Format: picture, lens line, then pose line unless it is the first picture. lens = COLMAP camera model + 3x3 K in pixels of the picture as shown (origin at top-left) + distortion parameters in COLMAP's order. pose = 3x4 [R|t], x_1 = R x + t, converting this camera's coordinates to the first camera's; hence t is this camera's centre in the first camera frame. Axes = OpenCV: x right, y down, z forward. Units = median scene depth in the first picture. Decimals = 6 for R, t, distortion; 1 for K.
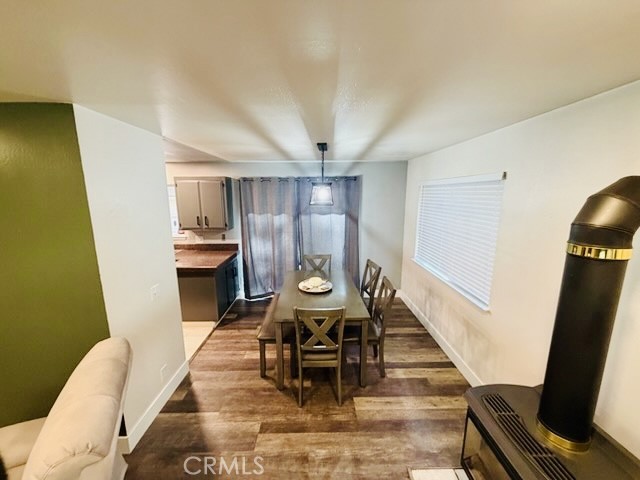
lens RADIAL K [[255.2, 0, 317.6], [0, 255.2, 241.4], [0, 0, 1]] dist [-0.002012, -0.000034]
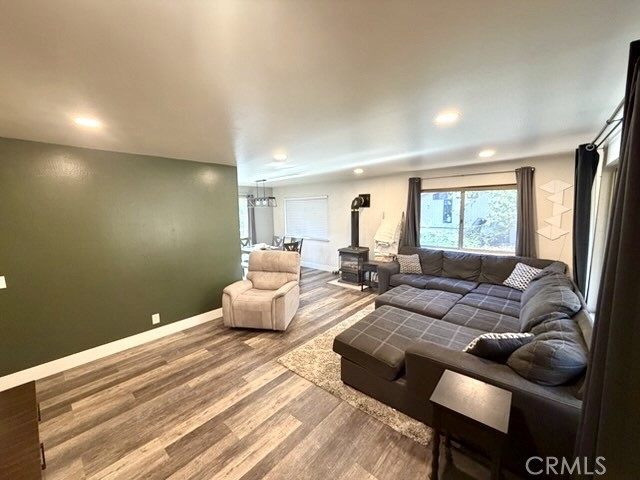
lens RADIAL K [[255.2, 0, 318.8], [0, 255.2, 239.6], [0, 0, 1]] dist [-0.002012, -0.000034]
pose [[0.666755, -0.090618, 0.739747, -3.639430], [0.149209, 0.988715, -0.013371, 0.630049], [-0.730188, 0.119292, 0.672752, -2.121955]]
